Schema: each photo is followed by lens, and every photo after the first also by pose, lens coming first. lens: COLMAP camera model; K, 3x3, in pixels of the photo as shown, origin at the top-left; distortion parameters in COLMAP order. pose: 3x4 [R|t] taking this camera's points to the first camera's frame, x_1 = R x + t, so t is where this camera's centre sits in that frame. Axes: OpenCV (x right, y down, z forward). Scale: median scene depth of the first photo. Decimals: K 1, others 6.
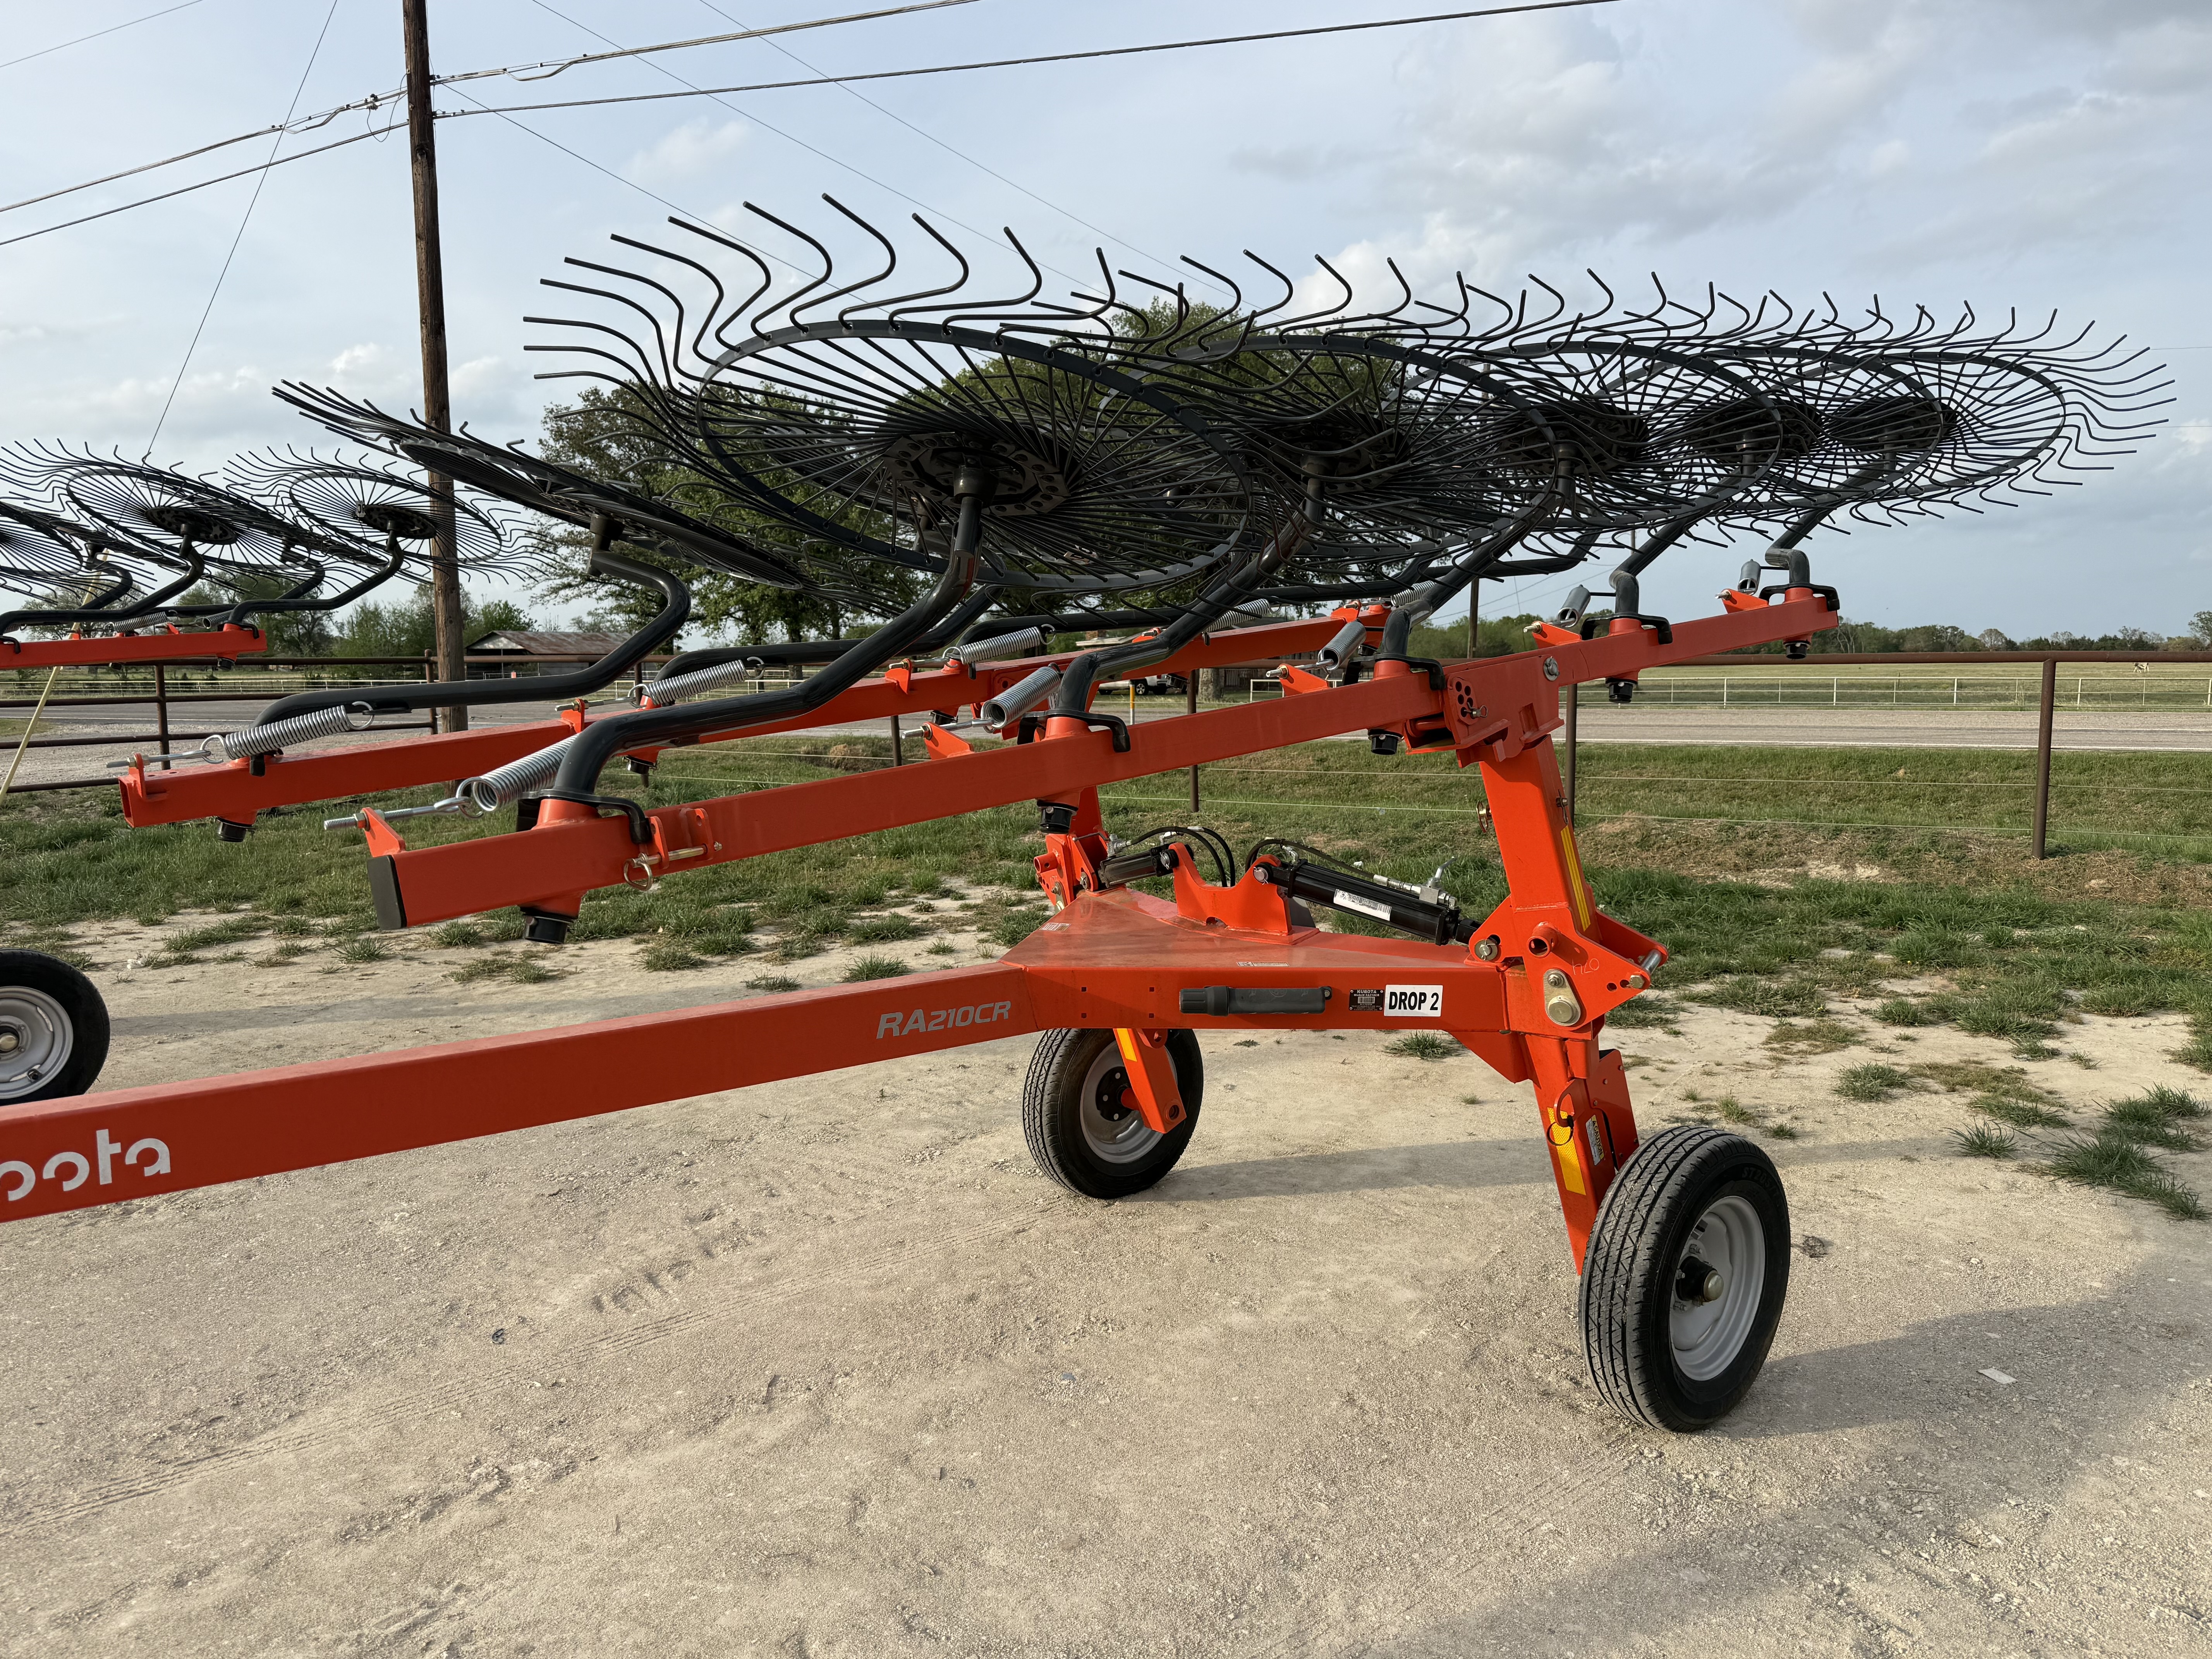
lens RADIAL K [[1623.5, 0, 1086.4], [0, 1623.5, 835.7], [0, 0, 1]] dist [0.048639, -0.064228]
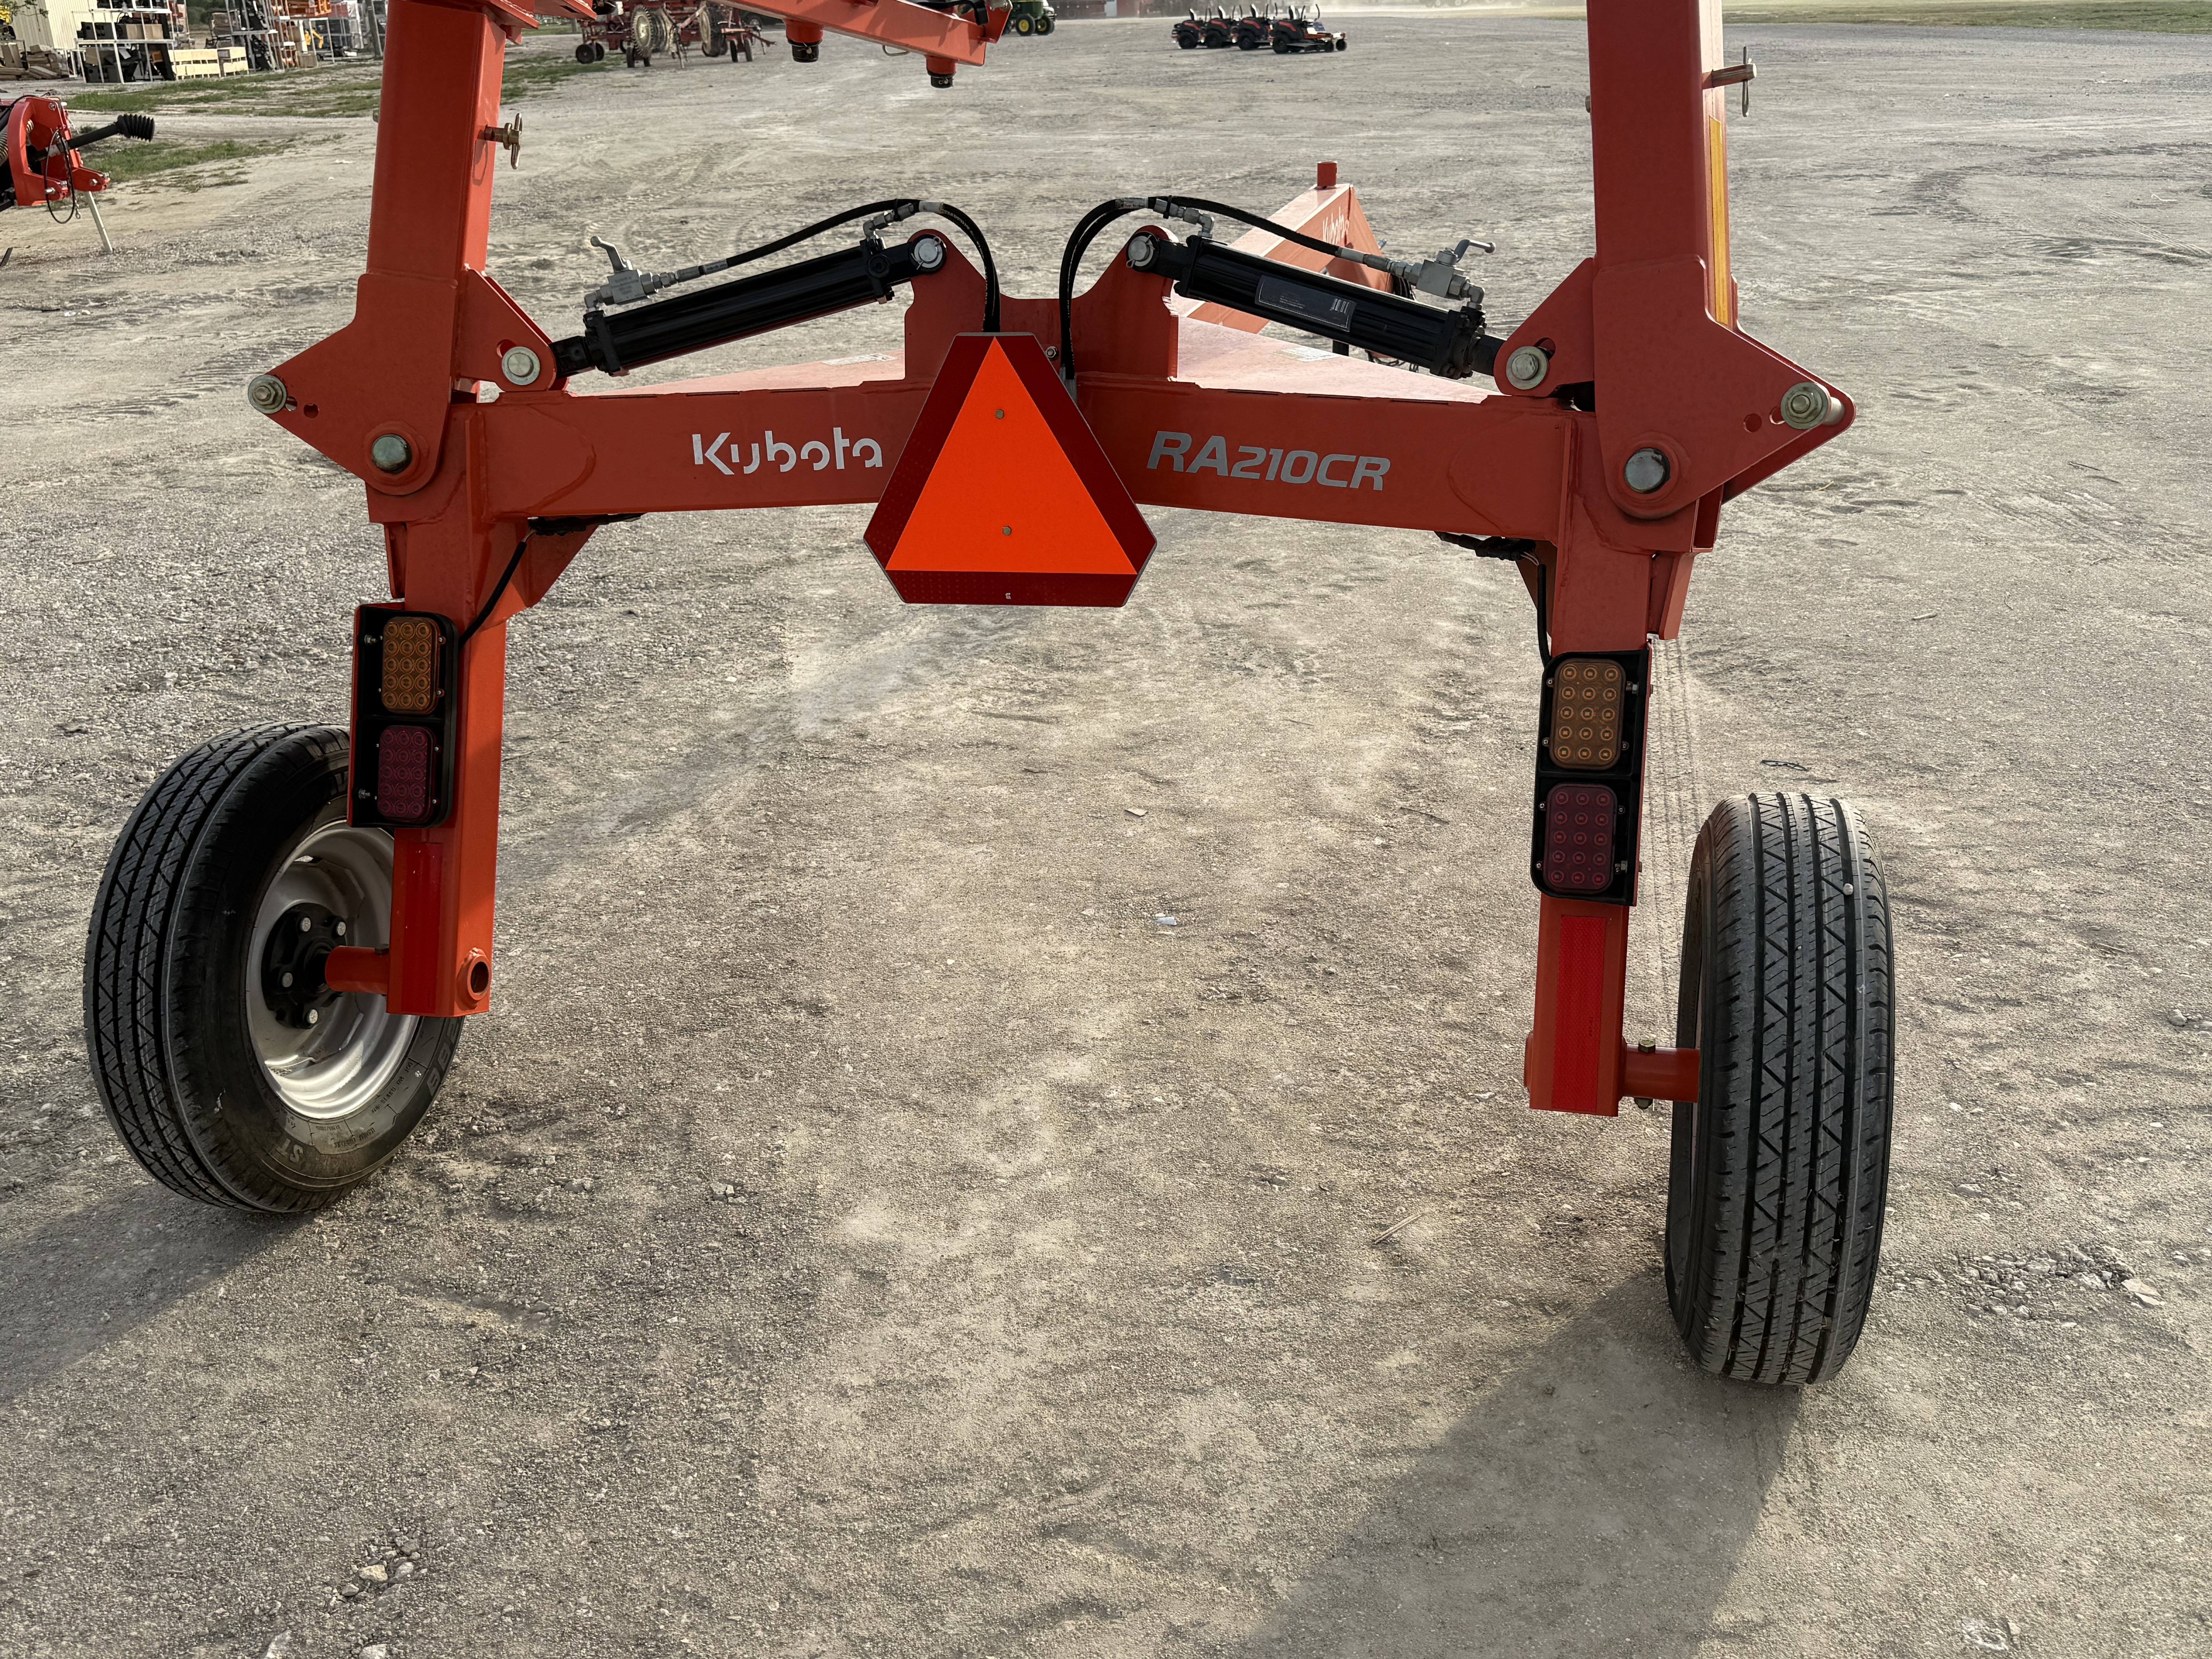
lens RADIAL K [[1966.5, 0, 1100.0], [0, 1966.5, 850.1], [0, 0, 1]] dist [0.048243, -0.037252]
pose [[-0.807323, 0.269635, -0.524906, 0.378075], [-0.023627, 0.874023, 0.485310, -0.106813], [0.589637, 0.404204, -0.699248, 1.258250]]
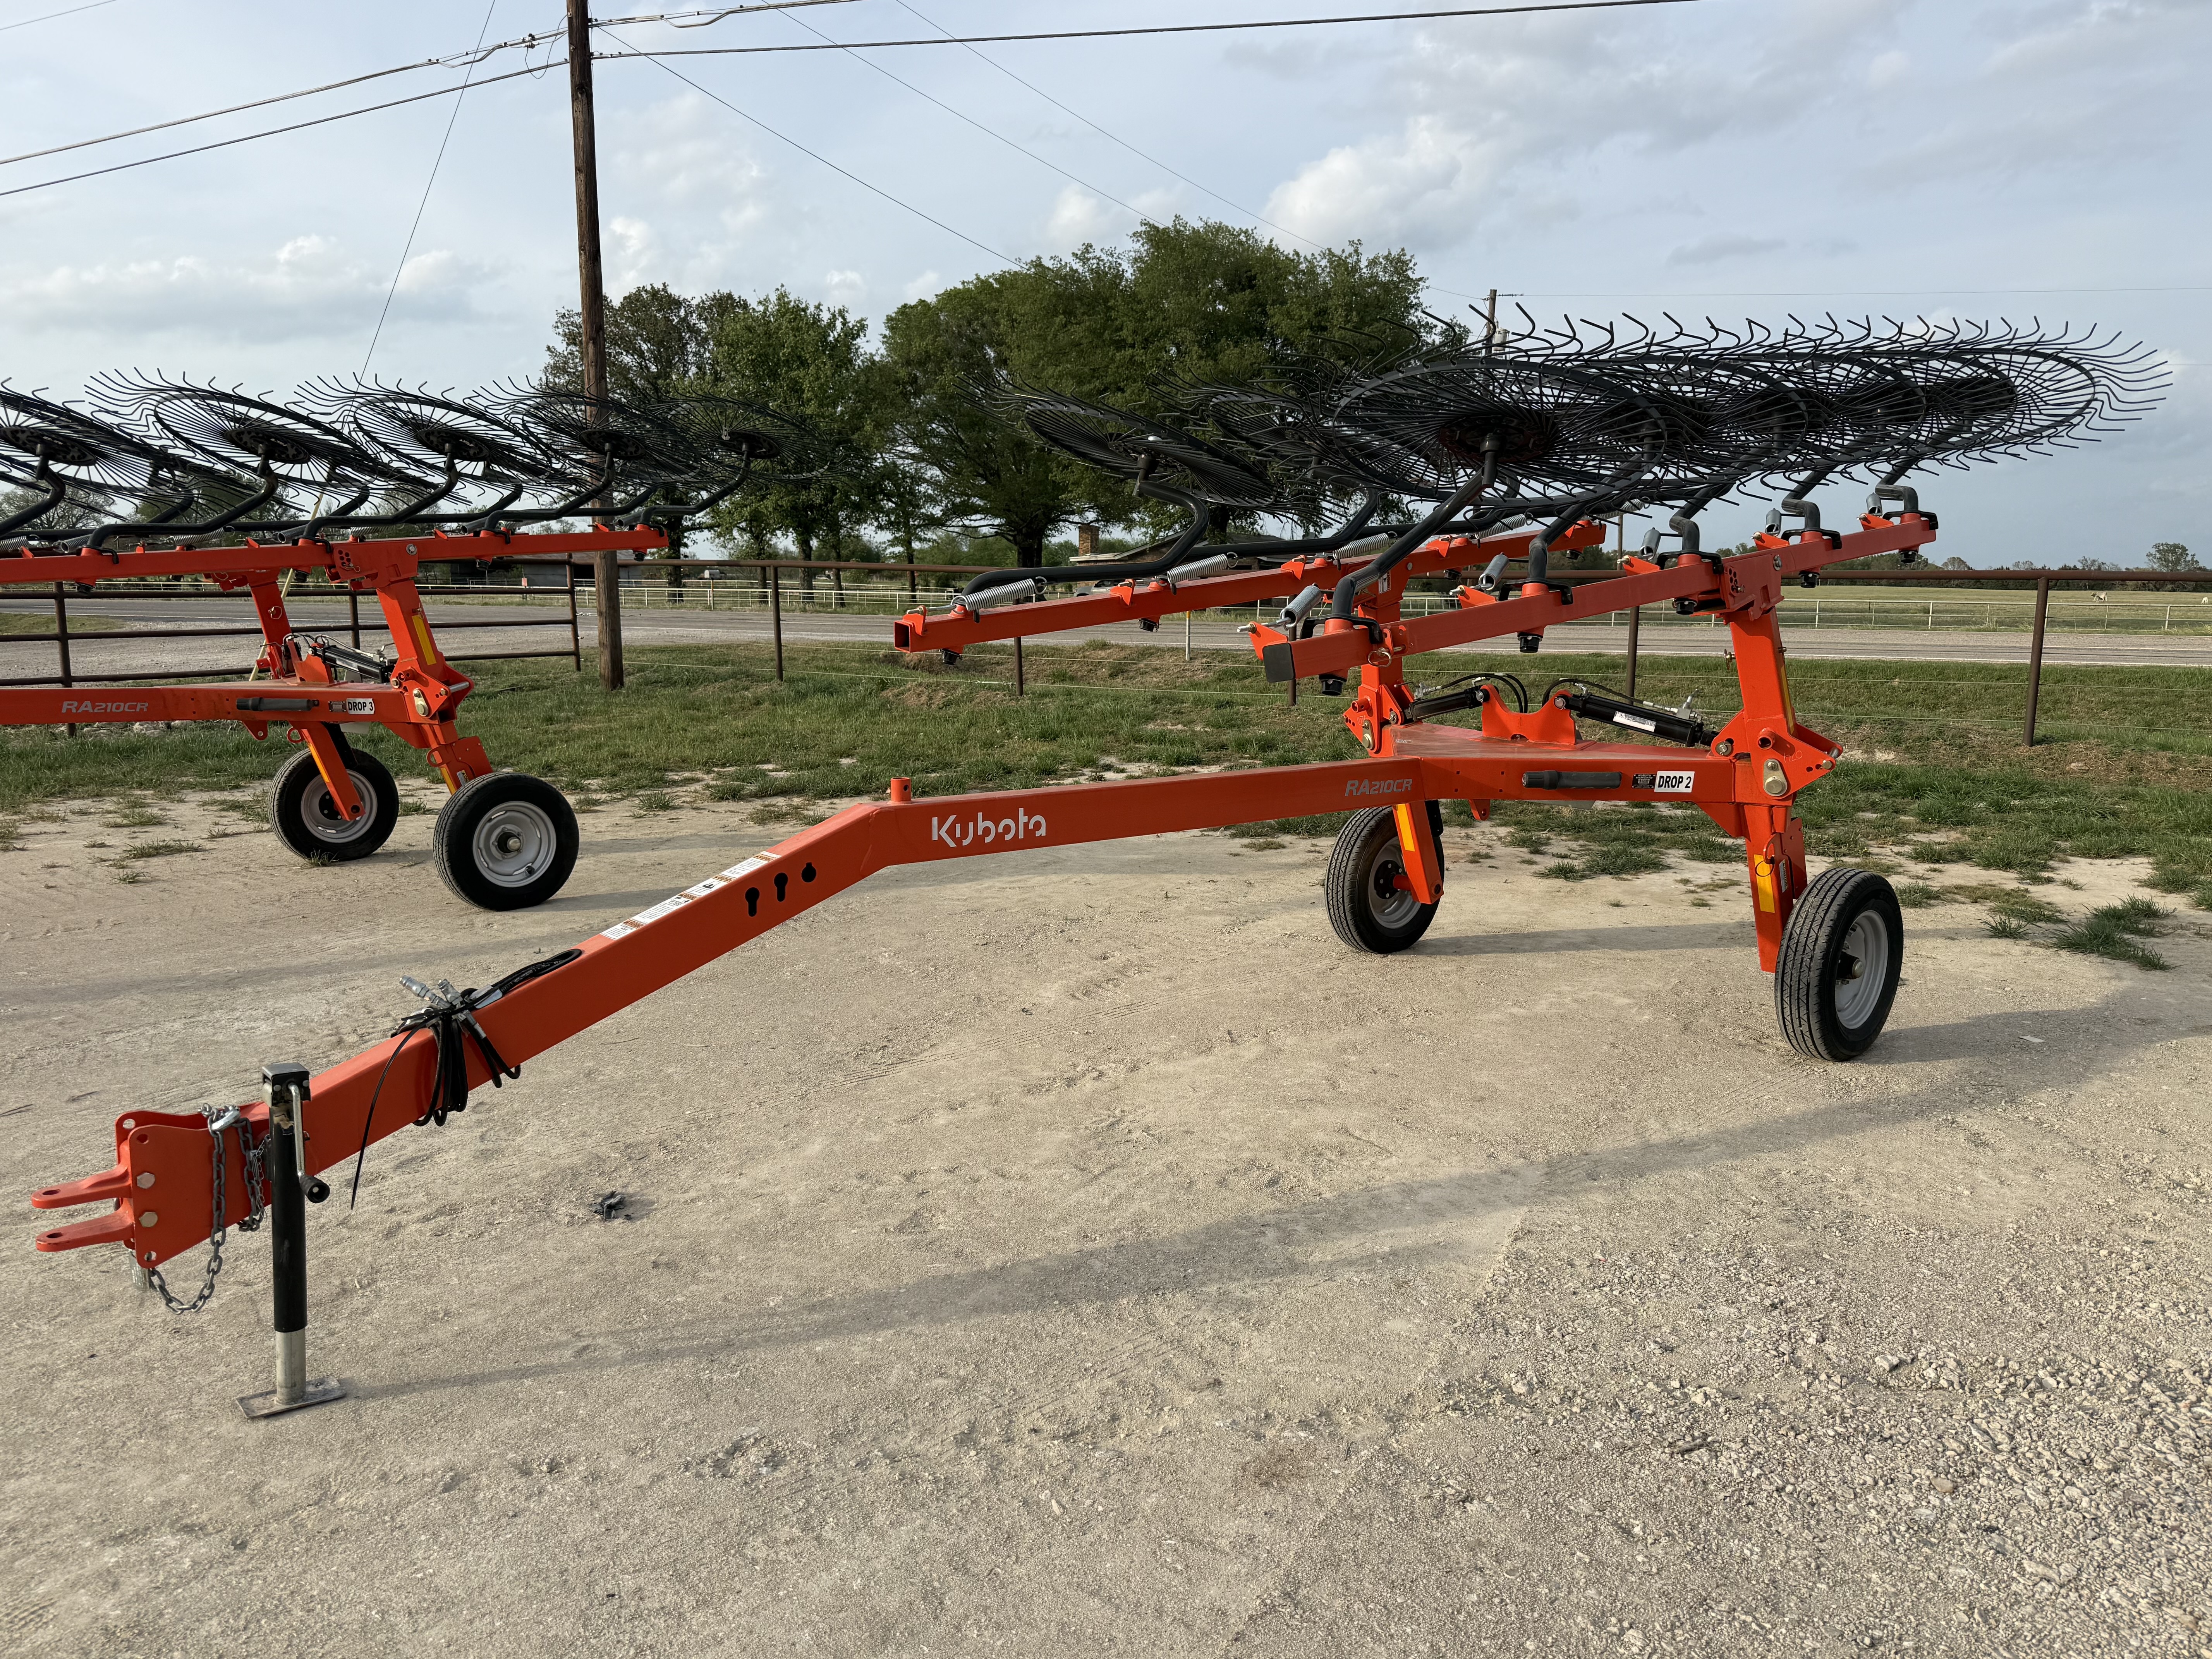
lens RADIAL K [[1623.5, 0, 1098.9], [0, 1623.5, 837.0], [0, 0, 1]] dist [0.048639, -0.064228]
pose [[0.999549, 0.009502, 0.028482, -0.277340], [-0.010939, 0.998652, 0.050733, 0.058946], [-0.027962, -0.051022, 0.998306, -0.378050]]
